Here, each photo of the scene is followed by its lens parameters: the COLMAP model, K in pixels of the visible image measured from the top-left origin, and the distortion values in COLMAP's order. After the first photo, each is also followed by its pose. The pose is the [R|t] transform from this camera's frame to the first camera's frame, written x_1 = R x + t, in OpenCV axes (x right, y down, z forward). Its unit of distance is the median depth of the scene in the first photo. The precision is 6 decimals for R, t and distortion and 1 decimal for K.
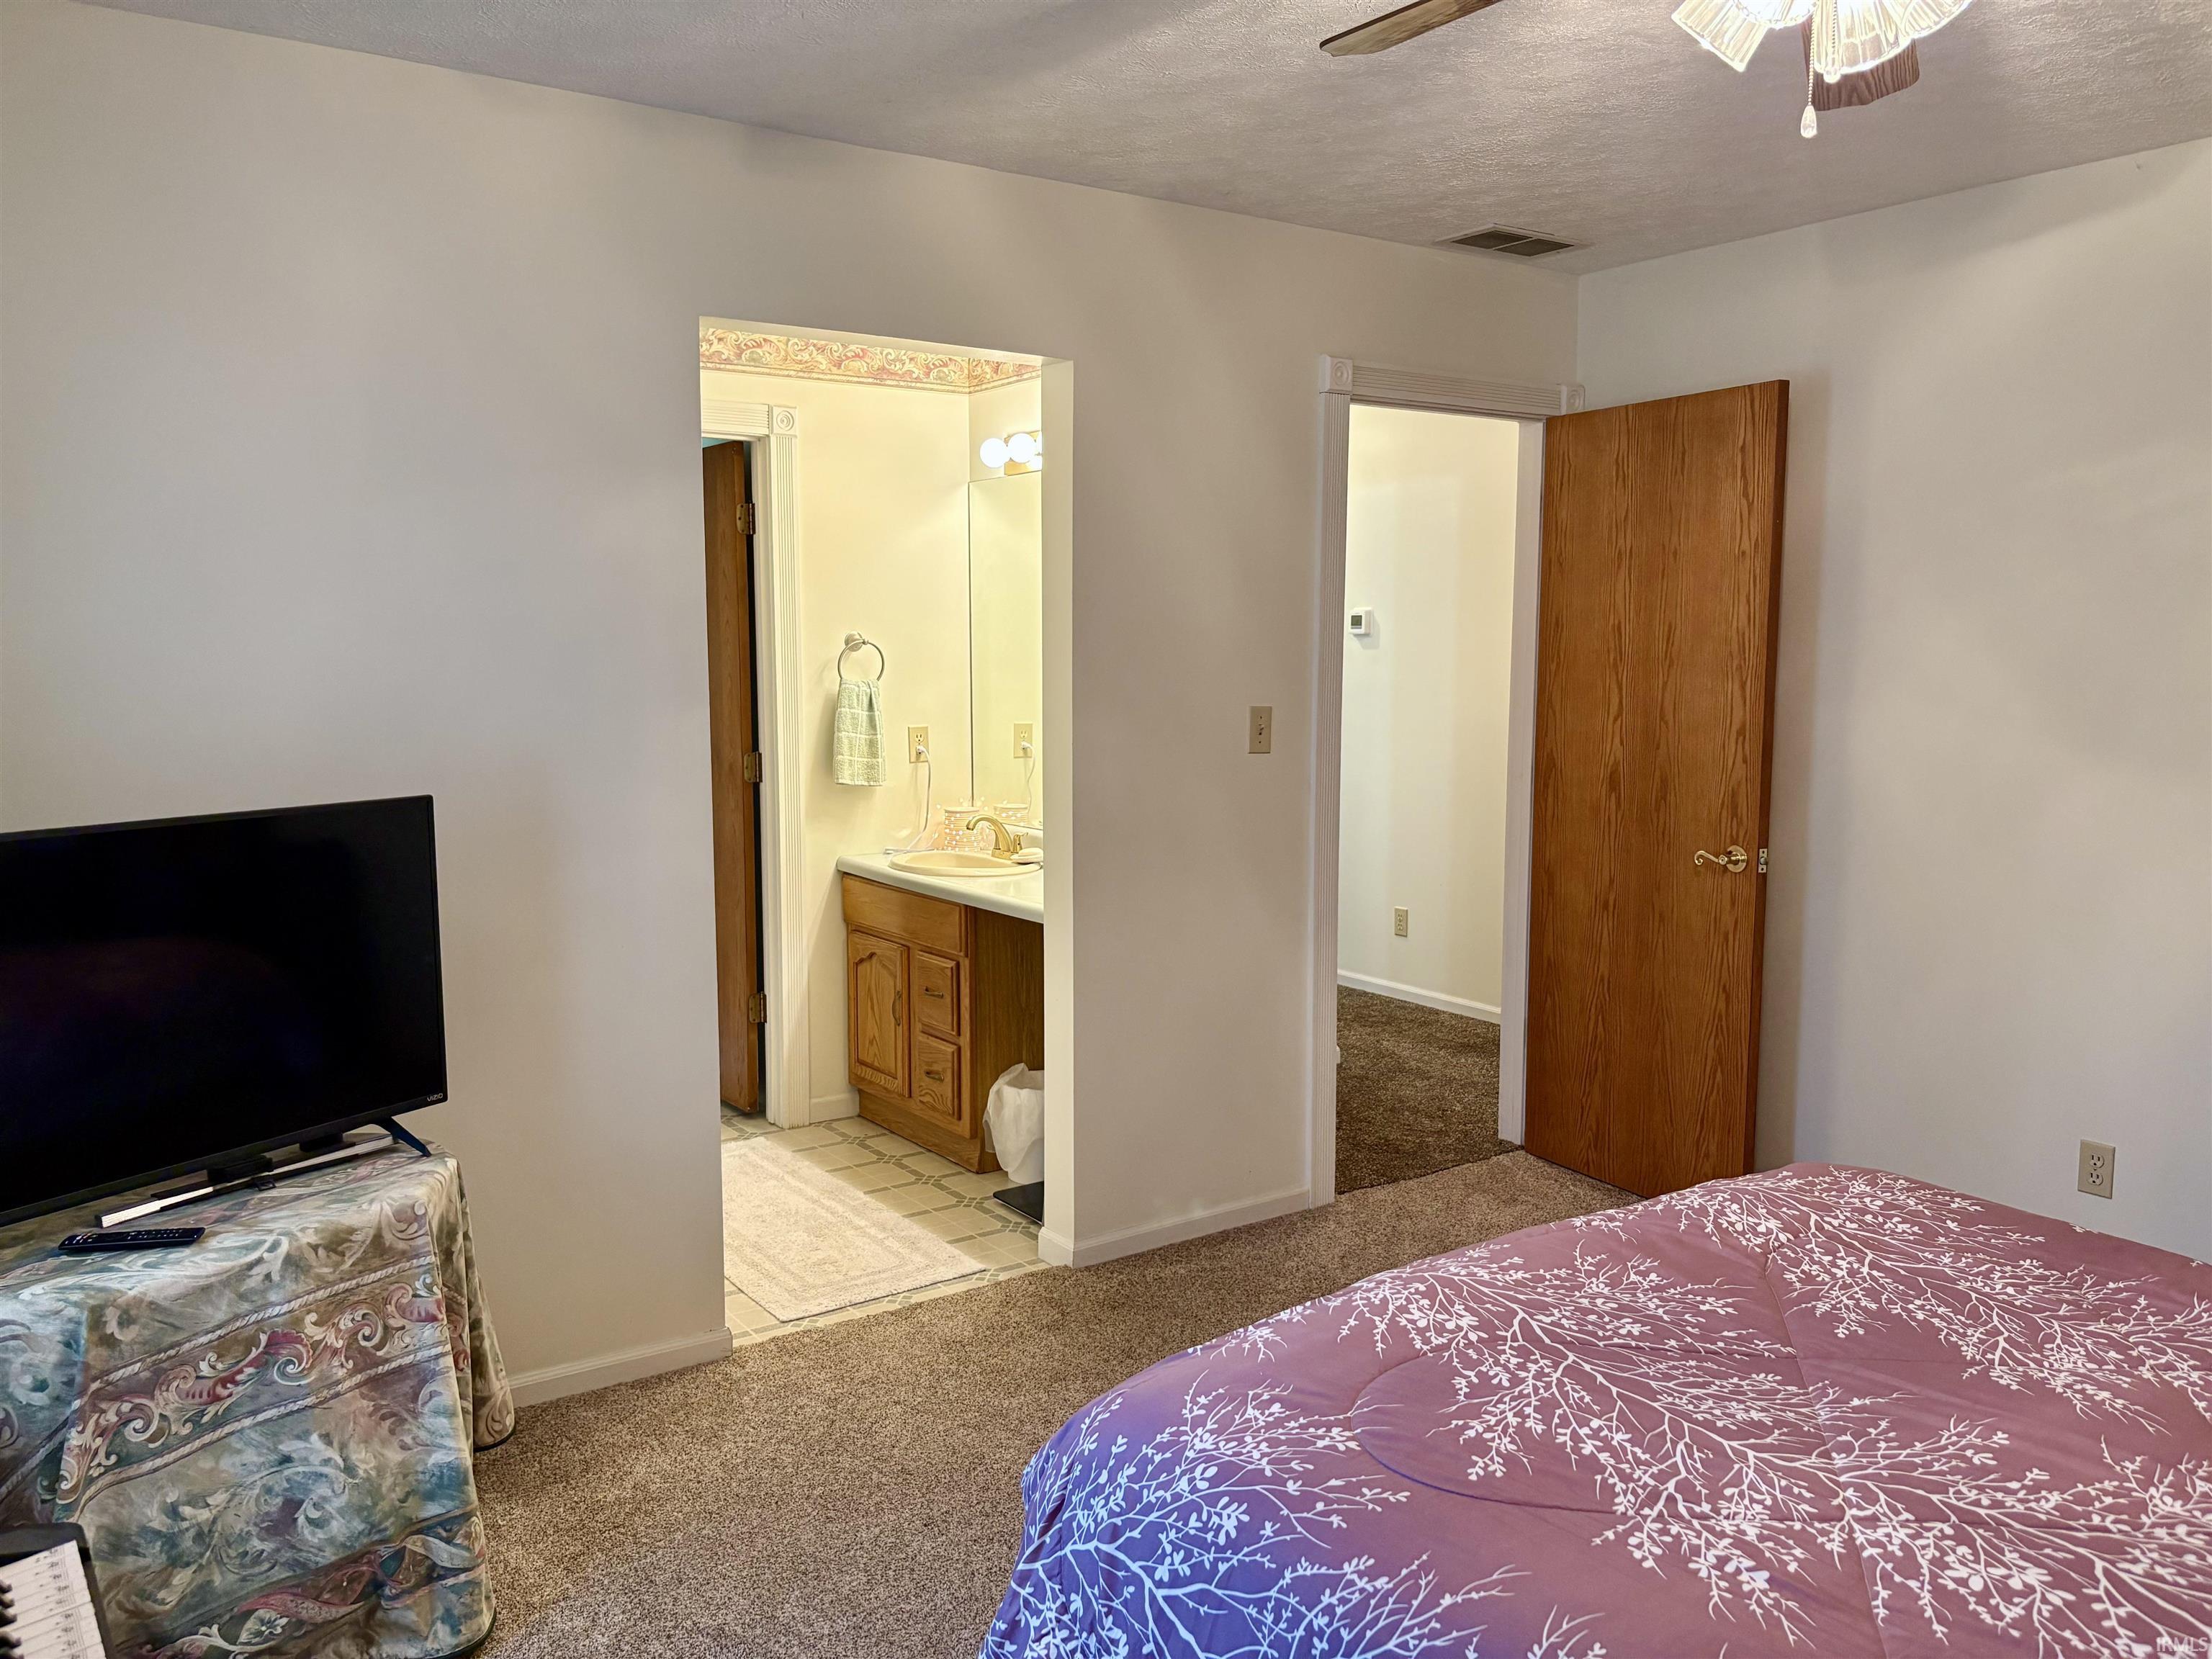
lens RADIAL K [[1688.2, 0, 1105.9], [0, 1688.2, 839.3], [0, 0, 1]] dist [0.050497, -0.051054]
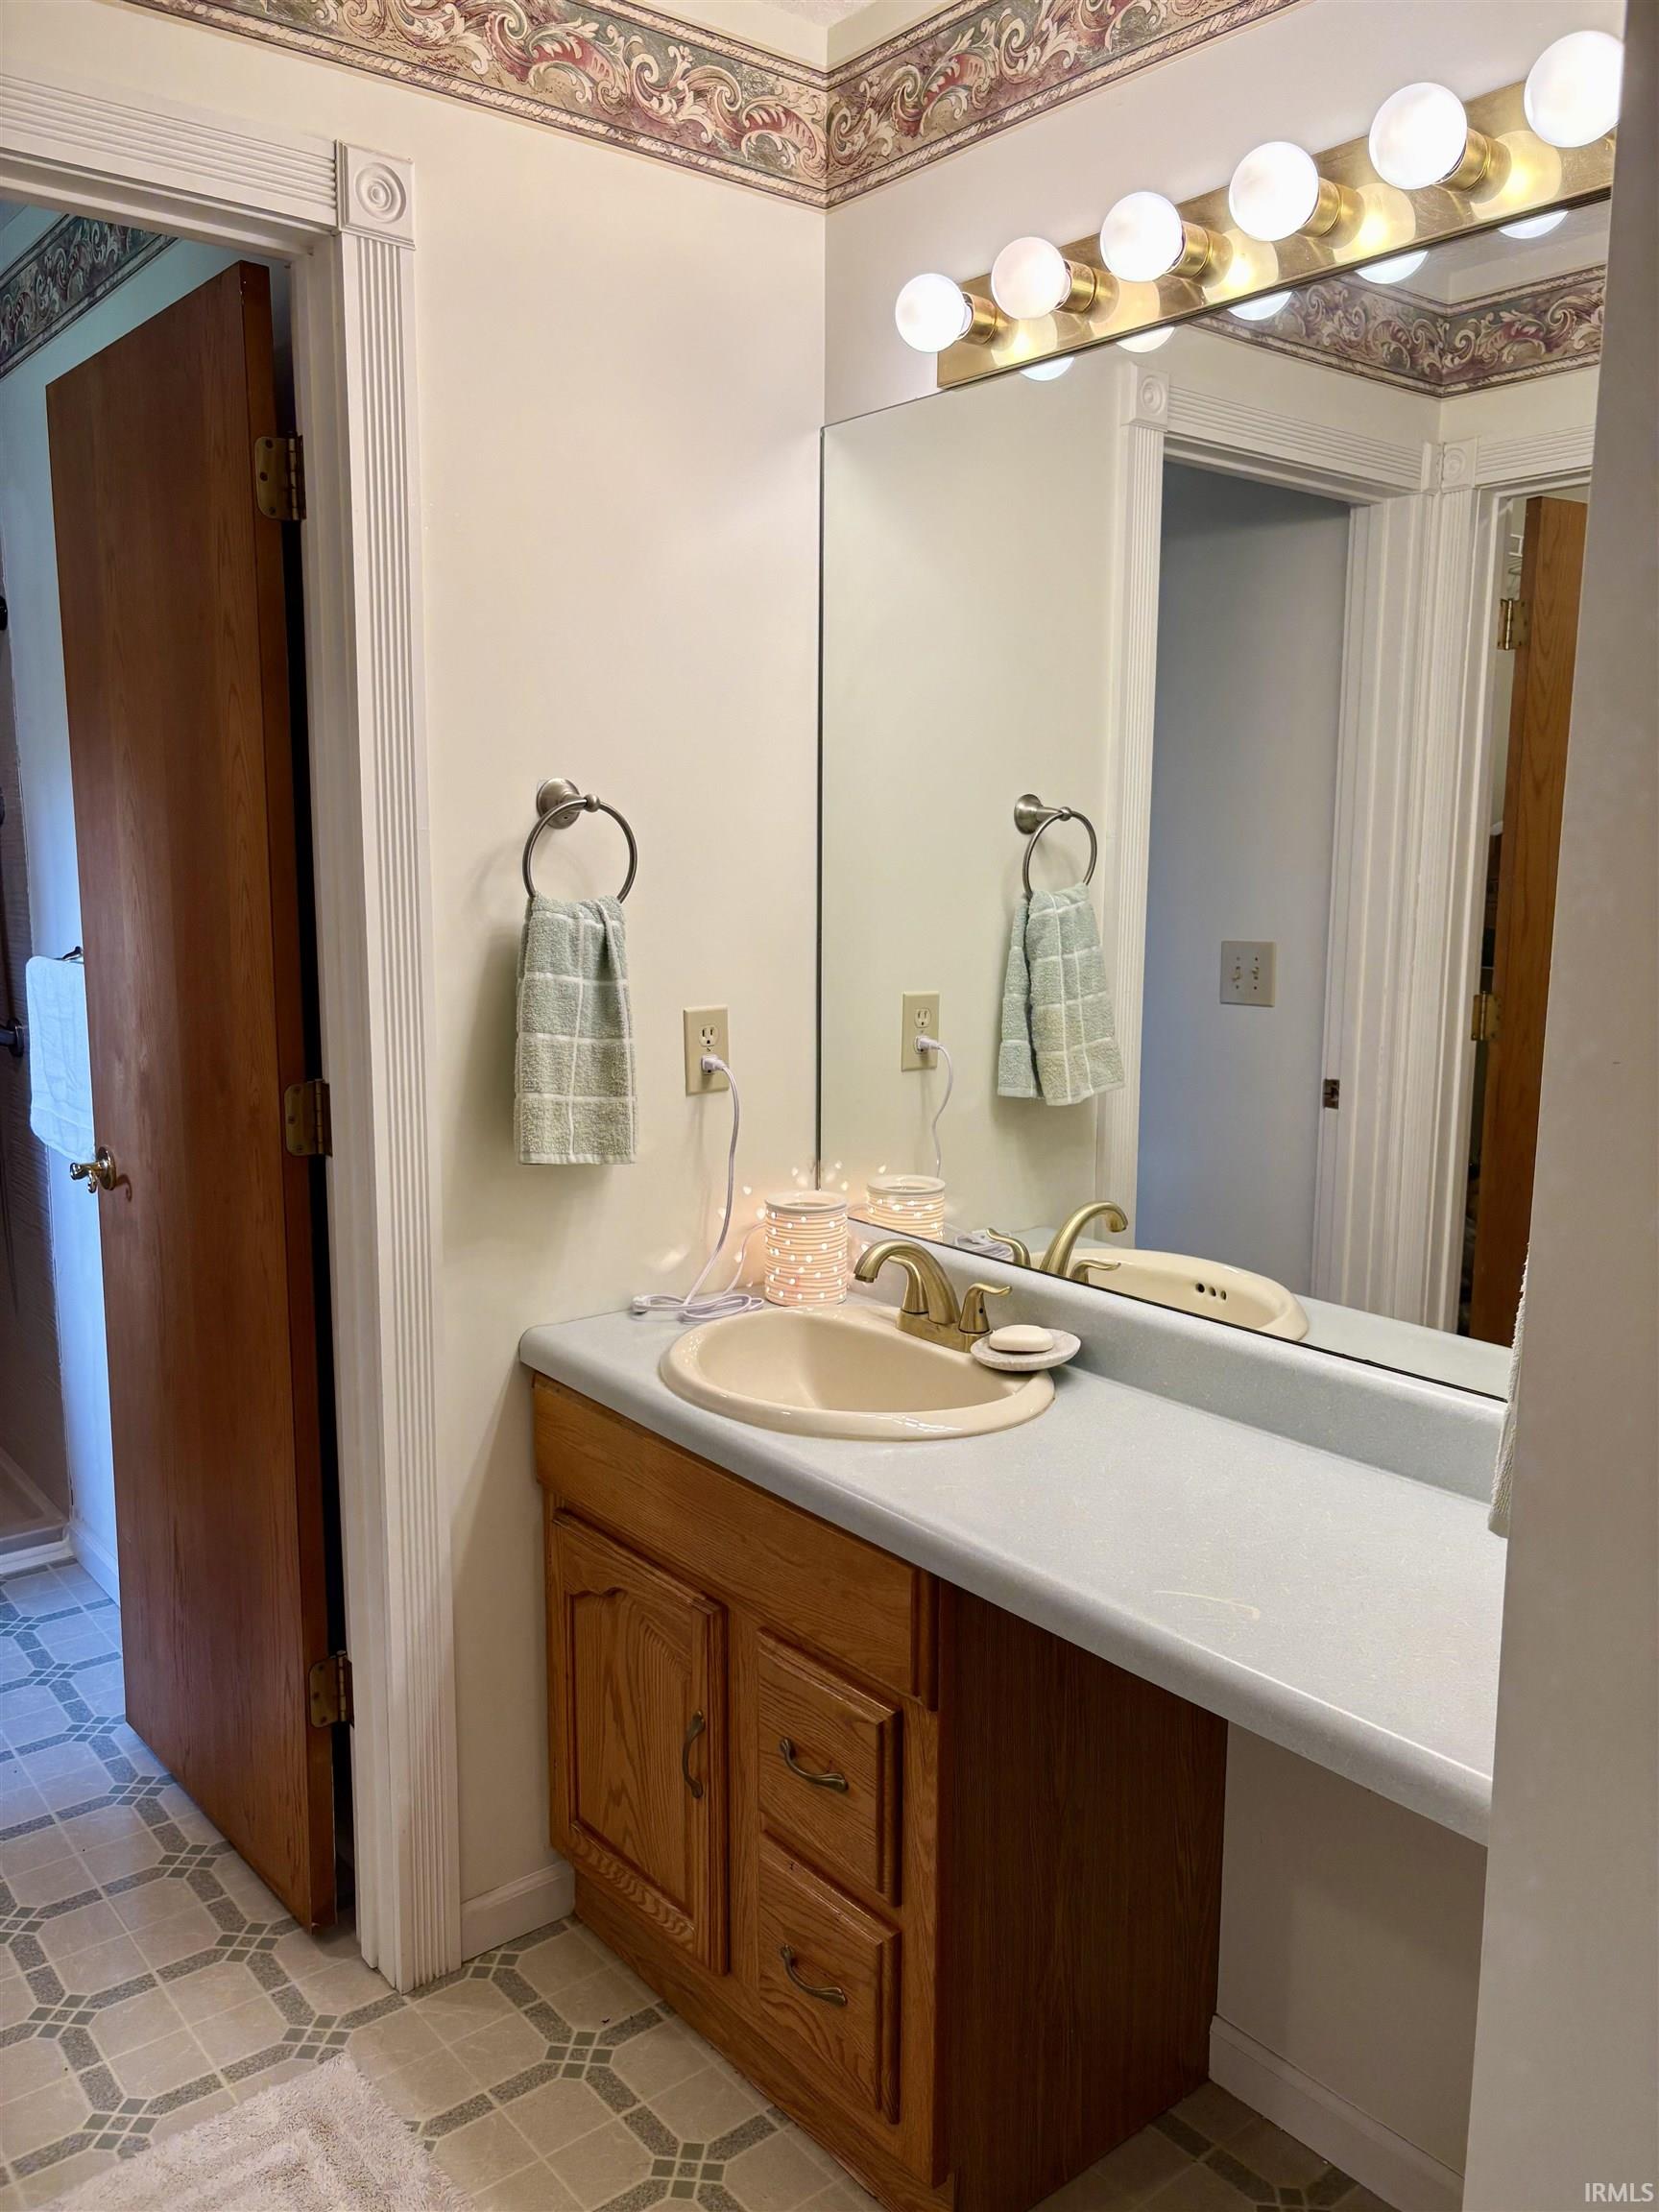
lens RADIAL K [[1702.0, 0, 819.4], [0, 1702.0, 1113.8], [0, 0, 1]] dist [-0.027597, 0.060958]
pose [[0.997342, -0.005458, 0.072654, -0.117999], [0.002133, 0.998950, 0.045761, -0.062201], [-0.072828, -0.045485, 0.996307, 0.595620]]
